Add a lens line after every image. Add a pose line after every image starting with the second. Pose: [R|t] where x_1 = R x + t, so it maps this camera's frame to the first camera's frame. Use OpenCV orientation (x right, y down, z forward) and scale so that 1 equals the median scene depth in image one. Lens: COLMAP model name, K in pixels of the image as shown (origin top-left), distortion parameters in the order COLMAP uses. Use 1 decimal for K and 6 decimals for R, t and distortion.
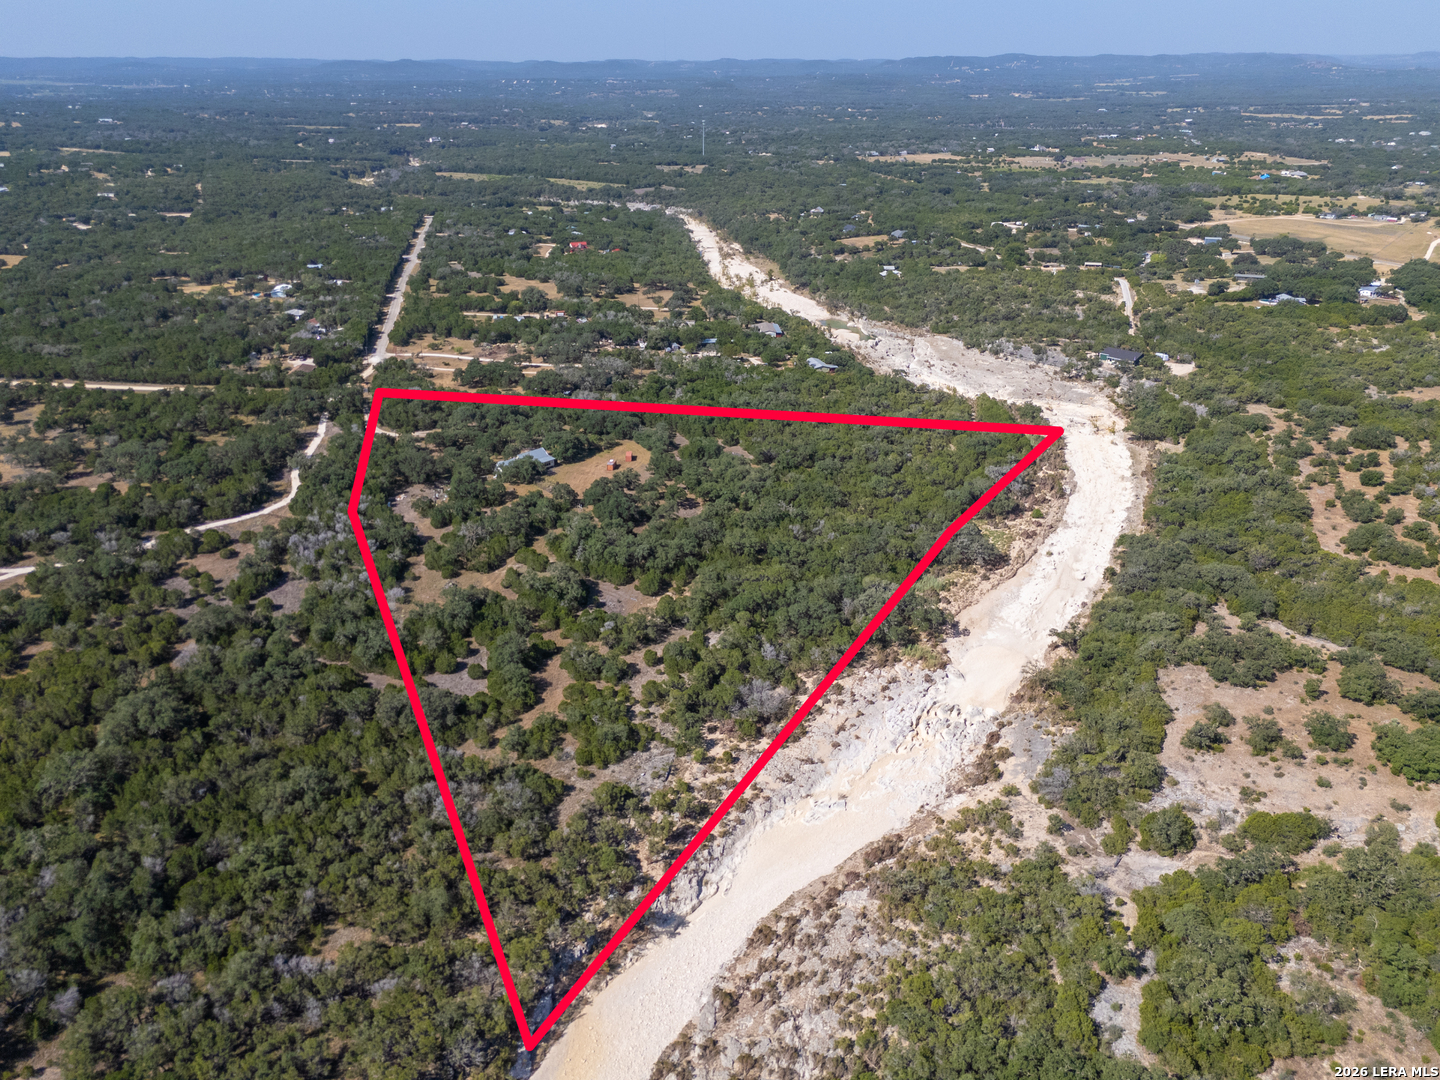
lens RADIAL K [[1059.7, 0, 716.0], [0, 1059.7, 543.7], [0, 0, 1]] dist [0.064369, -0.050906]
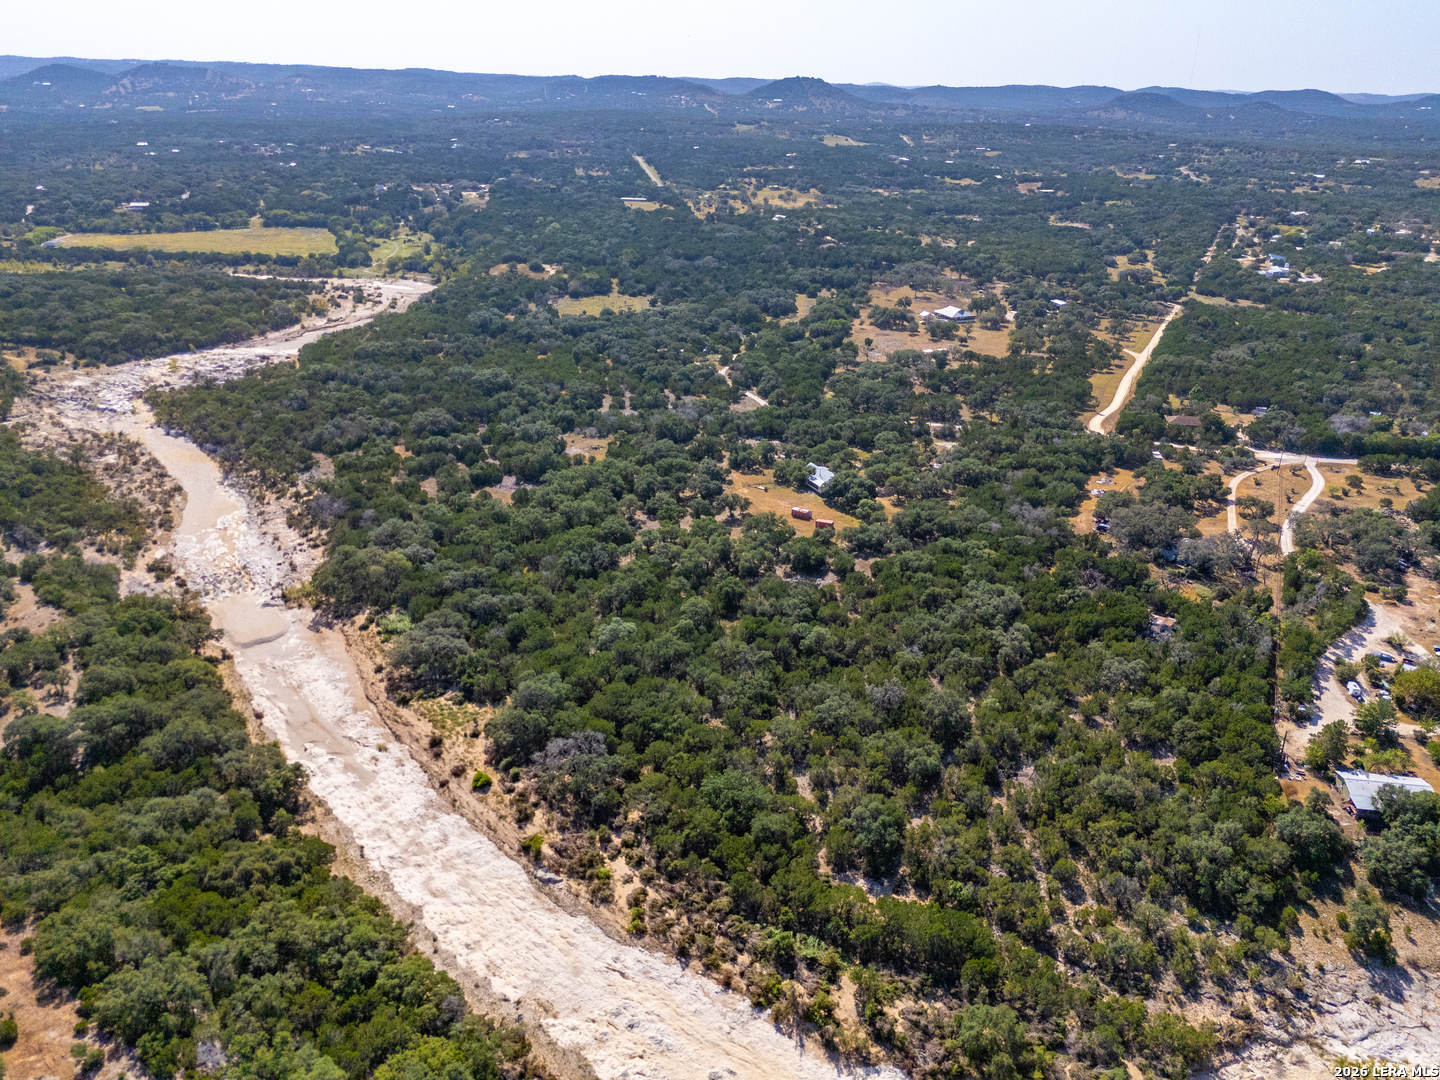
lens RADIAL K [[1059.7, 0, 716.0], [0, 1059.7, 543.7], [0, 0, 1]] dist [0.064369, -0.050906]
pose [[-0.381404, 0.356952, -0.852711, 0.723285], [-0.396817, 0.769907, 0.499779, -0.490051], [0.834905, 0.528989, -0.152001, 1.137322]]
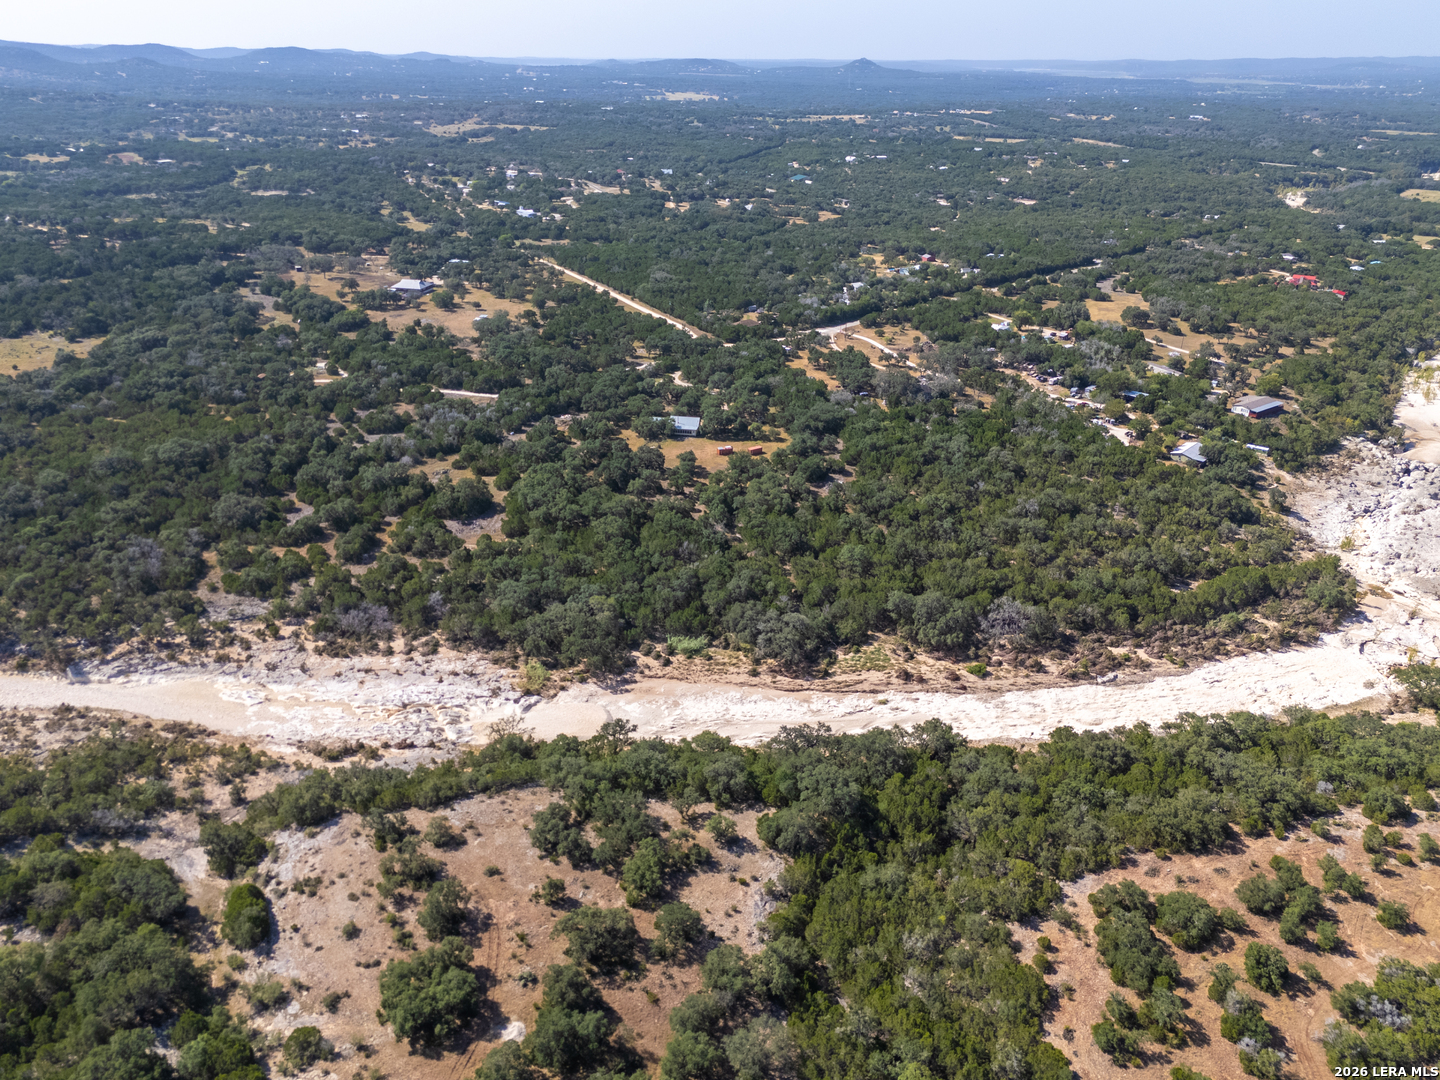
lens RADIAL K [[1059.7, 0, 716.0], [0, 1059.7, 543.7], [0, 0, 1]] dist [0.064369, -0.050906]
pose [[0.545511, 0.351700, -0.760740, 0.735526], [-0.351930, 0.919914, 0.172926, -0.172092], [0.760633, 0.173394, 0.625597, 0.387172]]
